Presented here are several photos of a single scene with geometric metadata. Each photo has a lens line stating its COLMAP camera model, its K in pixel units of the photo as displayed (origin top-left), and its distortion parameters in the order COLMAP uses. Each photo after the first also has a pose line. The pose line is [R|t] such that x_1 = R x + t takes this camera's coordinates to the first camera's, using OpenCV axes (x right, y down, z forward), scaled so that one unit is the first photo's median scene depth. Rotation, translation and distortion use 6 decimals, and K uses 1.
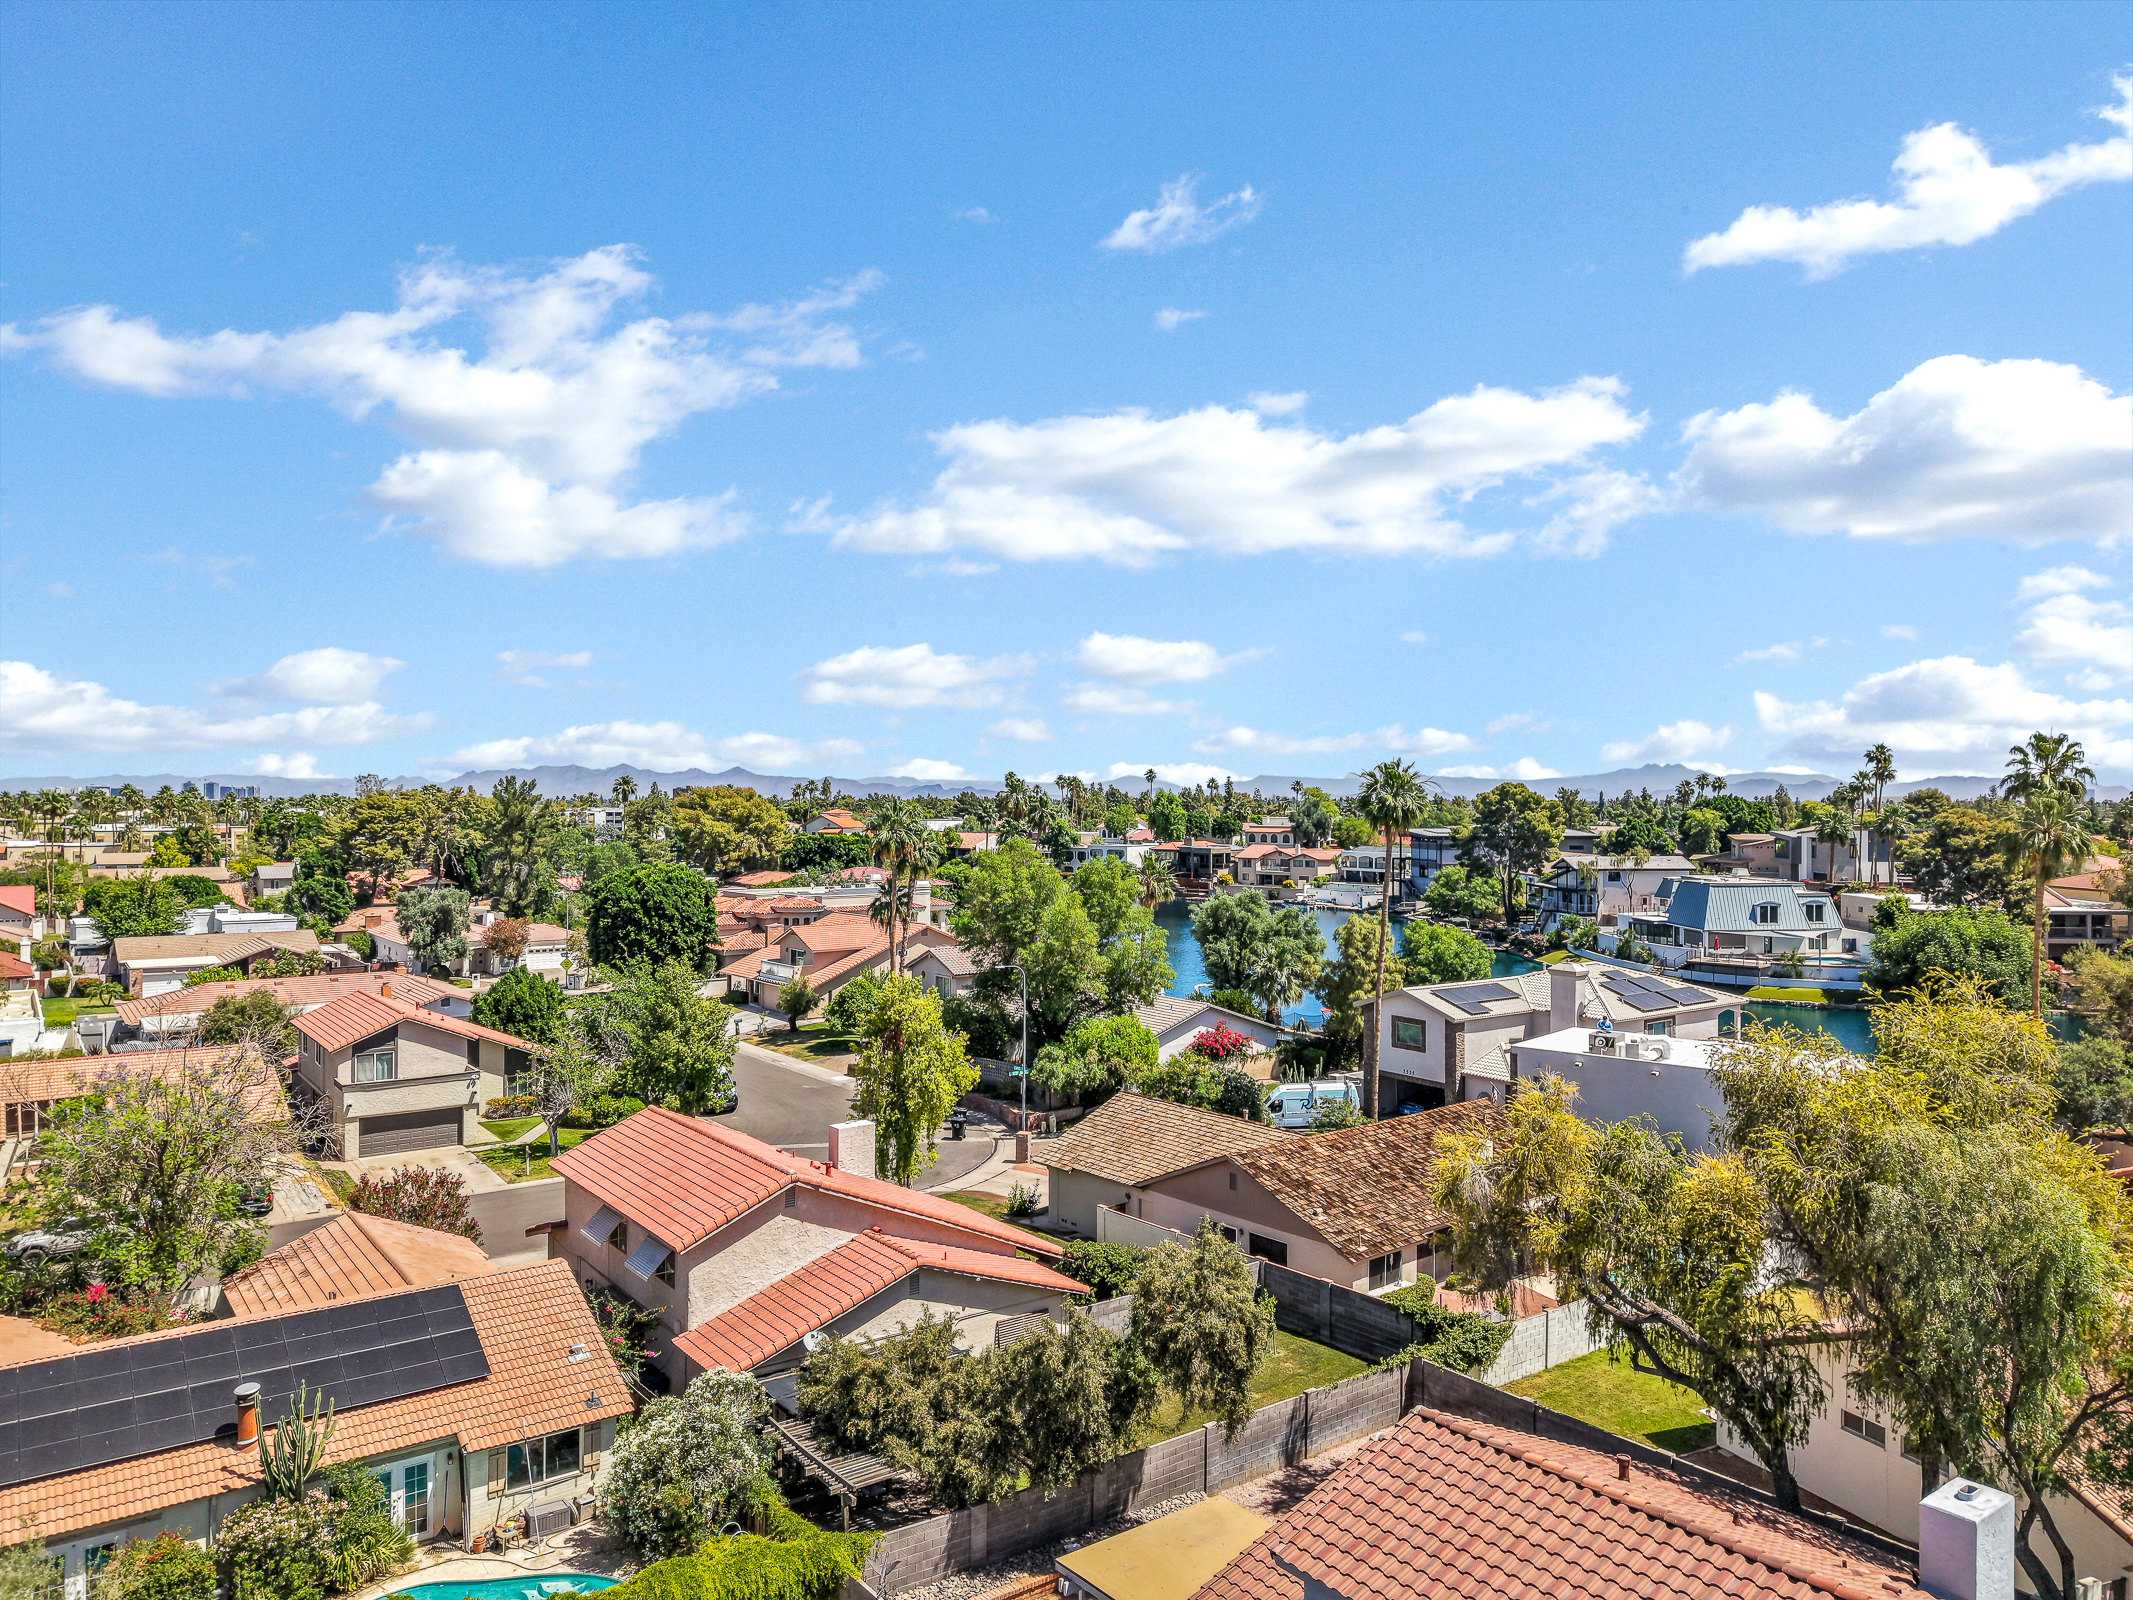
lens RADIAL K [[1478.2, 0, 1049.1], [0, 1478.2, 788.1], [0, 0, 1]] dist [0.035940, -0.031497]
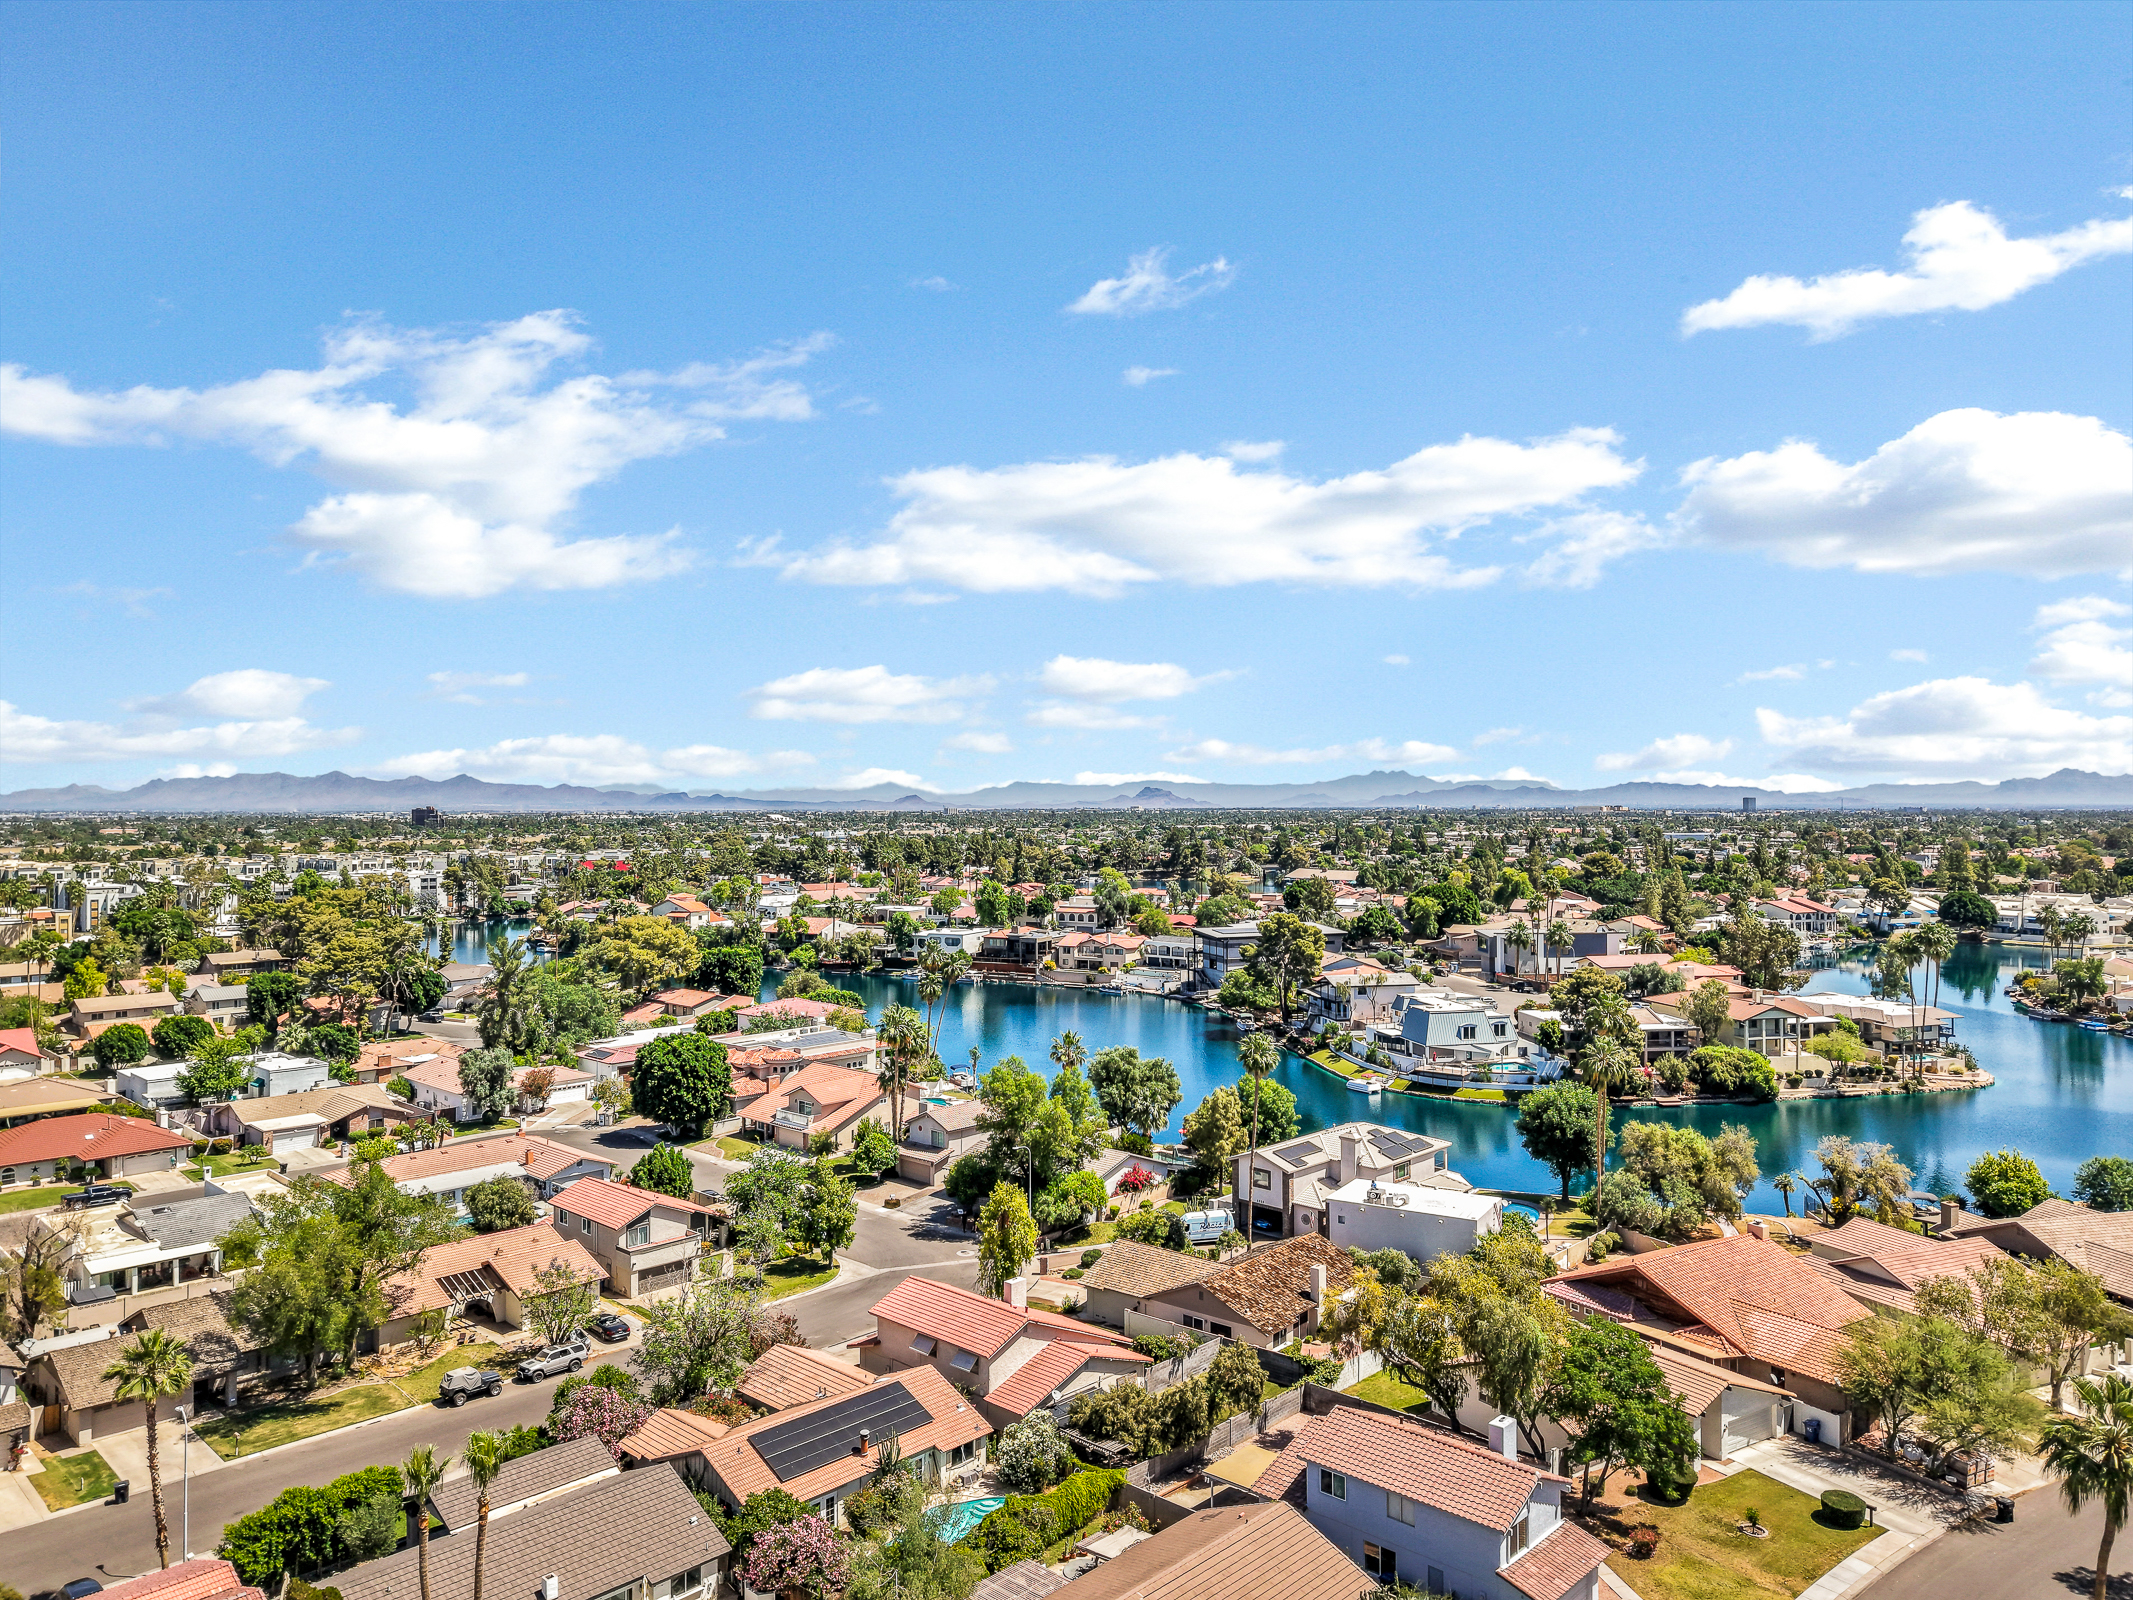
lens RADIAL K [[1478.2, 0, 1077.2], [0, 1478.2, 807.6], [0, 0, 1]] dist [0.035940, -0.031497]
pose [[0.983291, -0.000921, 0.182038, -0.225451], [-0.000358, 0.999975, 0.006996, -0.225297], [-0.182040, -0.006944, 0.983267, -0.512798]]
